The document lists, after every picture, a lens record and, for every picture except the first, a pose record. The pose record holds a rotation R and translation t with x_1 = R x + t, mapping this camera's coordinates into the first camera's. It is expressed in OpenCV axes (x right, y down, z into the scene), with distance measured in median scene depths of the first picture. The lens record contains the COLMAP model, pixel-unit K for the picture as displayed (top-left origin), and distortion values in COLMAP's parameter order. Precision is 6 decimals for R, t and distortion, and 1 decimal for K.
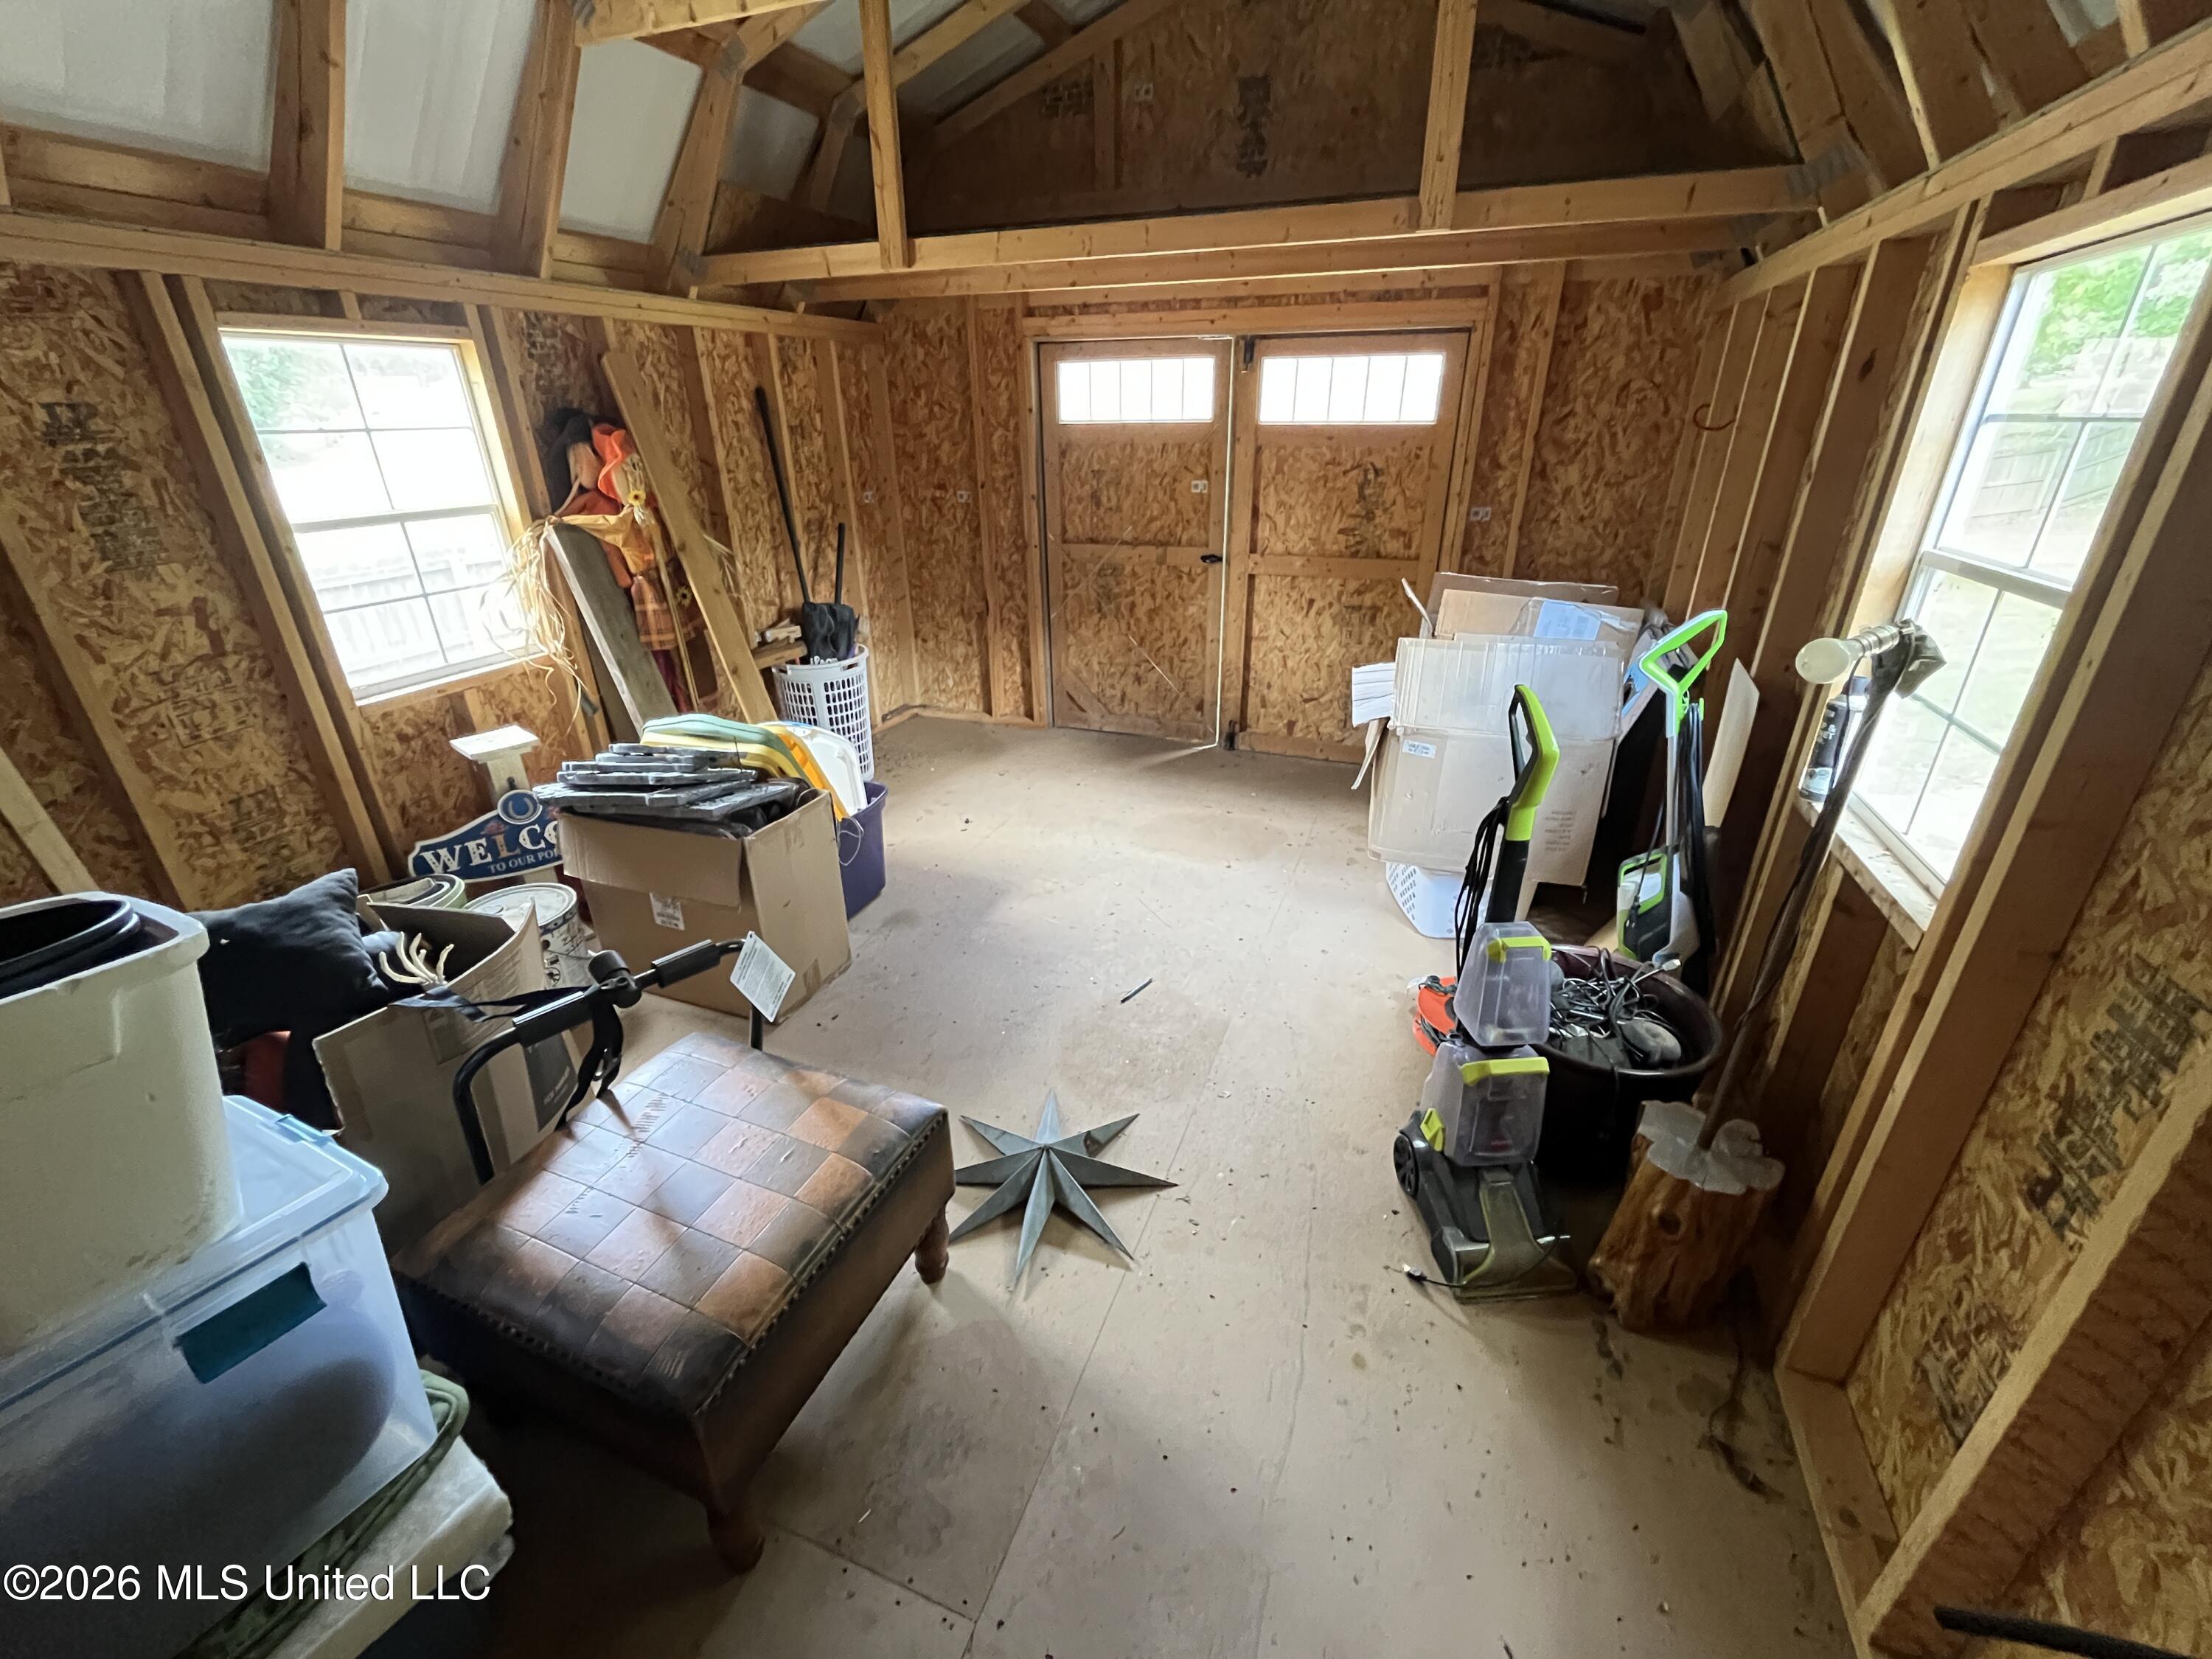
lens RADIAL K [[902.8, 0, 1109.6], [0, 902.8, 839.7], [0, 0, 1]] dist [-0.000818, -0.000204]
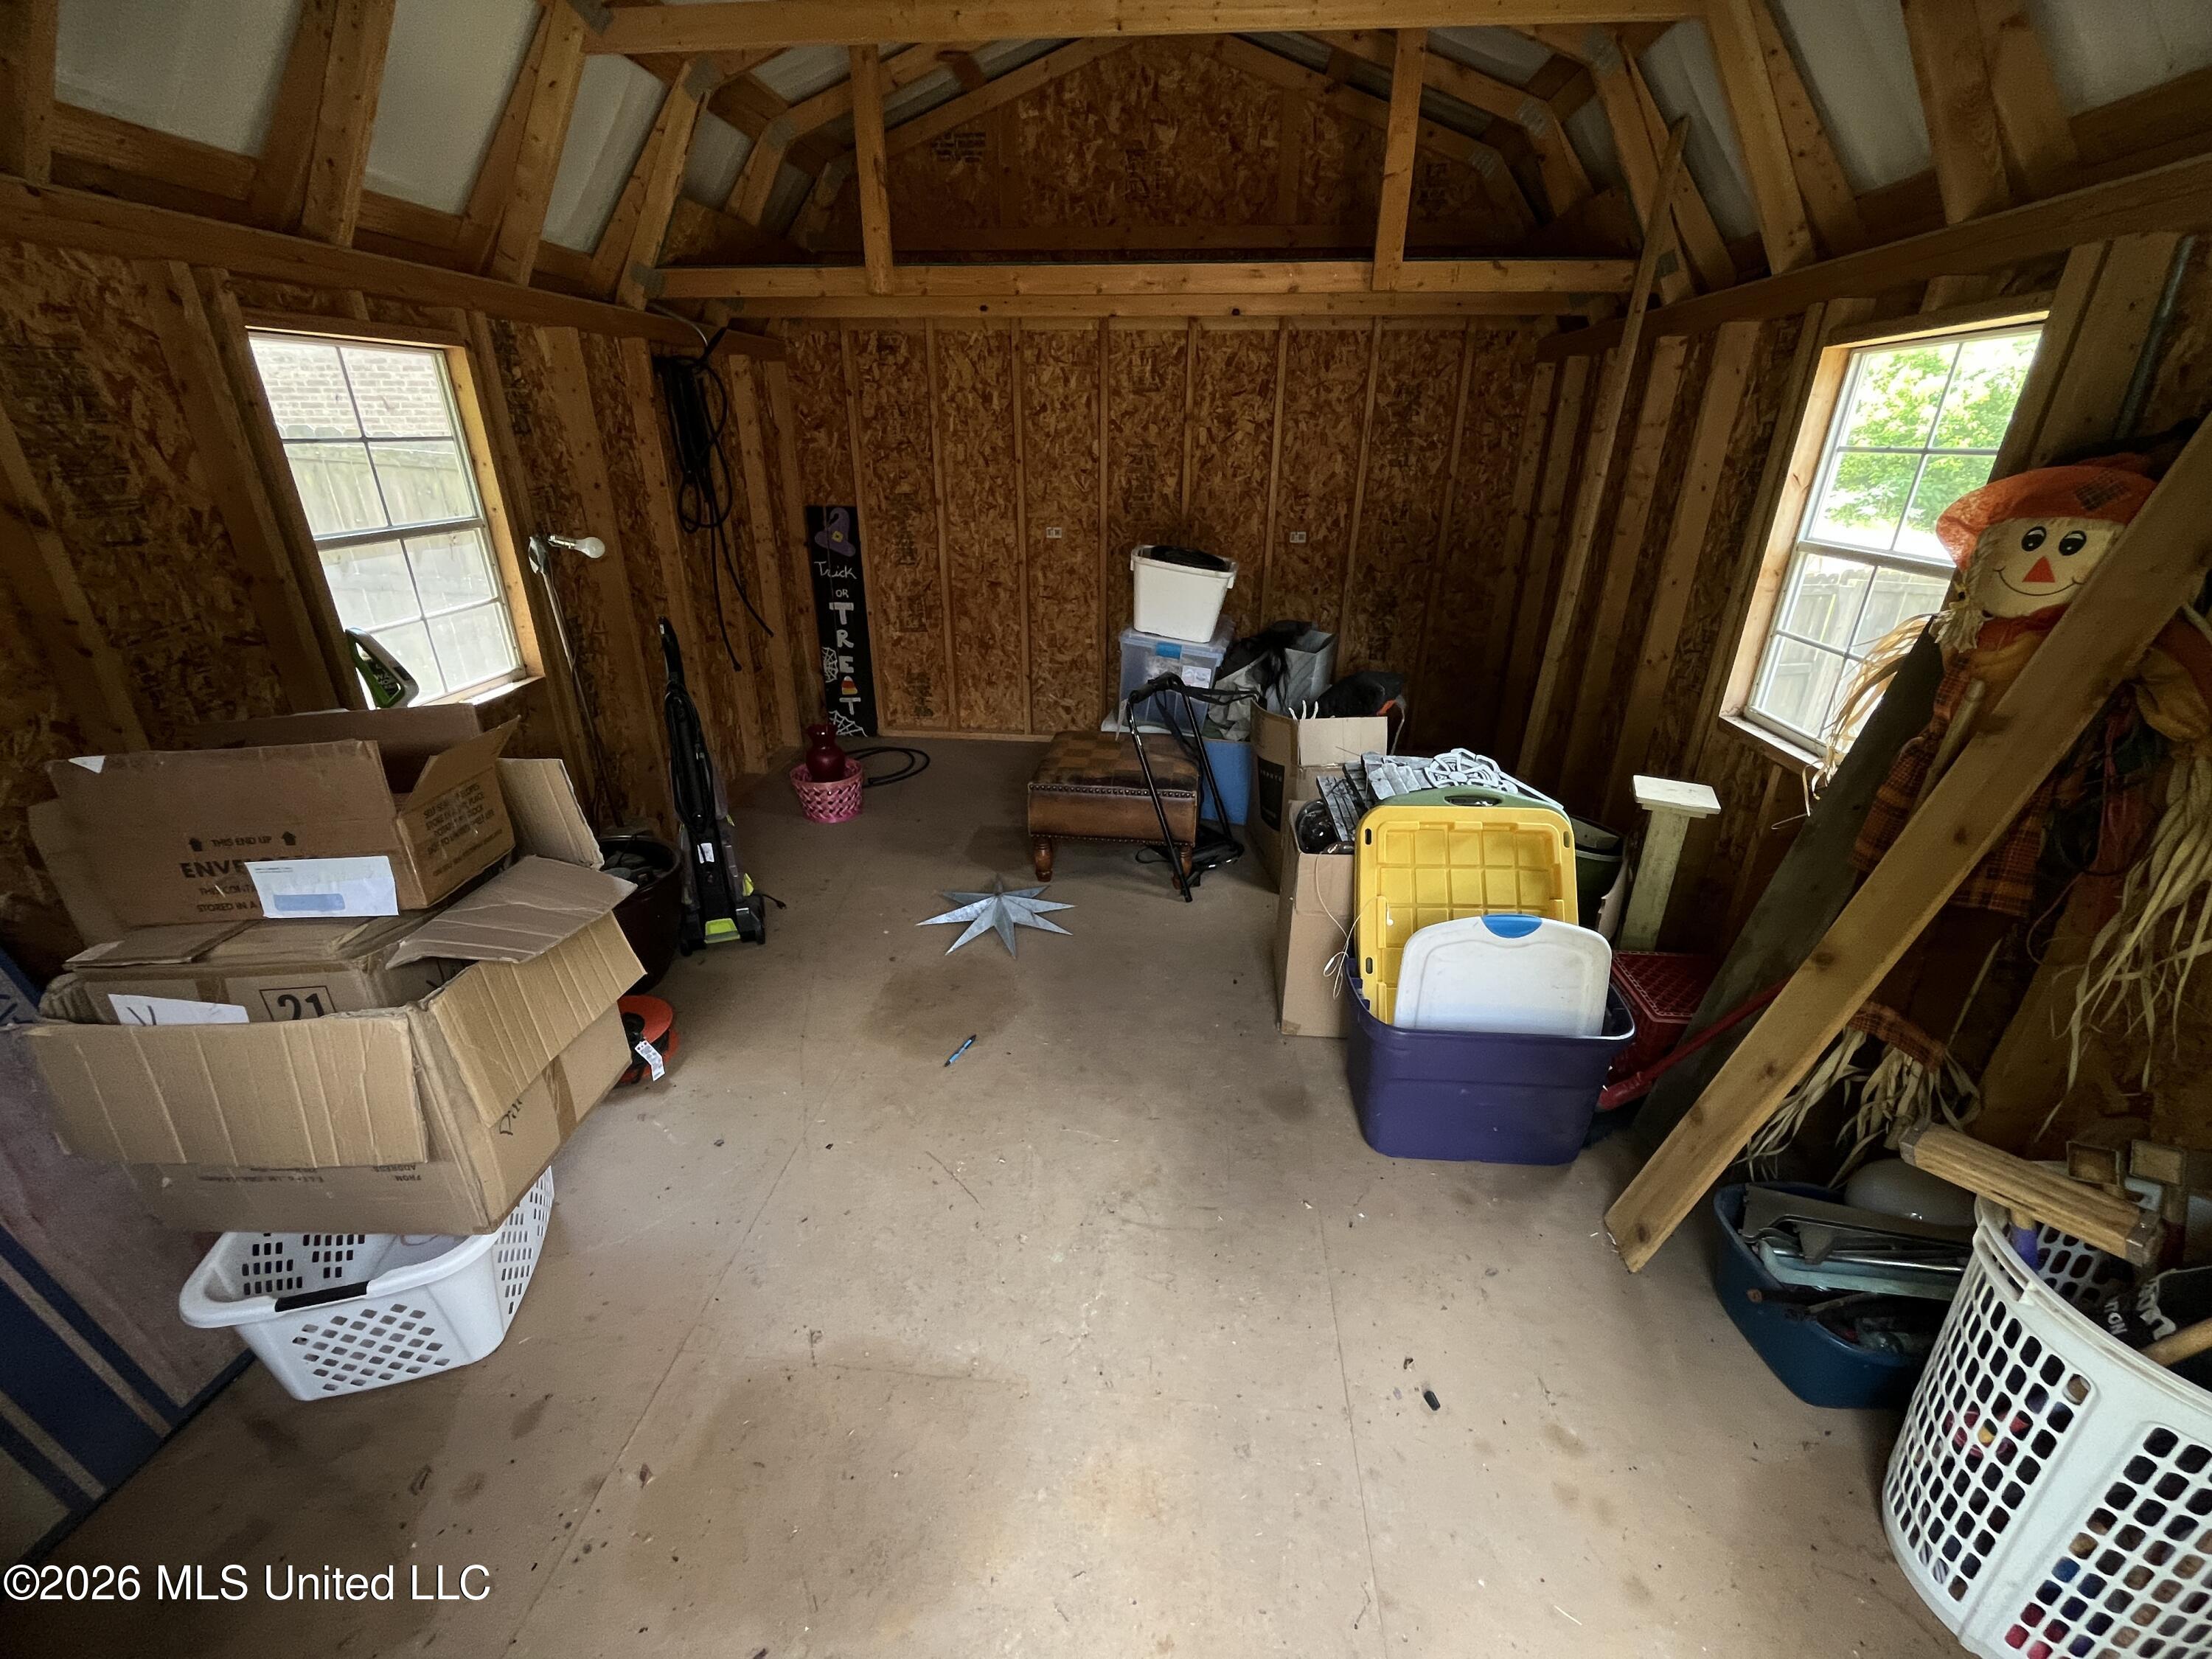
lens RADIAL K [[902.8, 0, 1096.1], [0, 902.8, 821.6], [0, 0, 1]] dist [-0.000818, -0.000204]
pose [[0.967170, -0.089397, 0.237887, -0.328781], [0.095868, 0.995269, -0.015752, 0.021578], [-0.235353, 0.038041, 0.971165, -0.059777]]
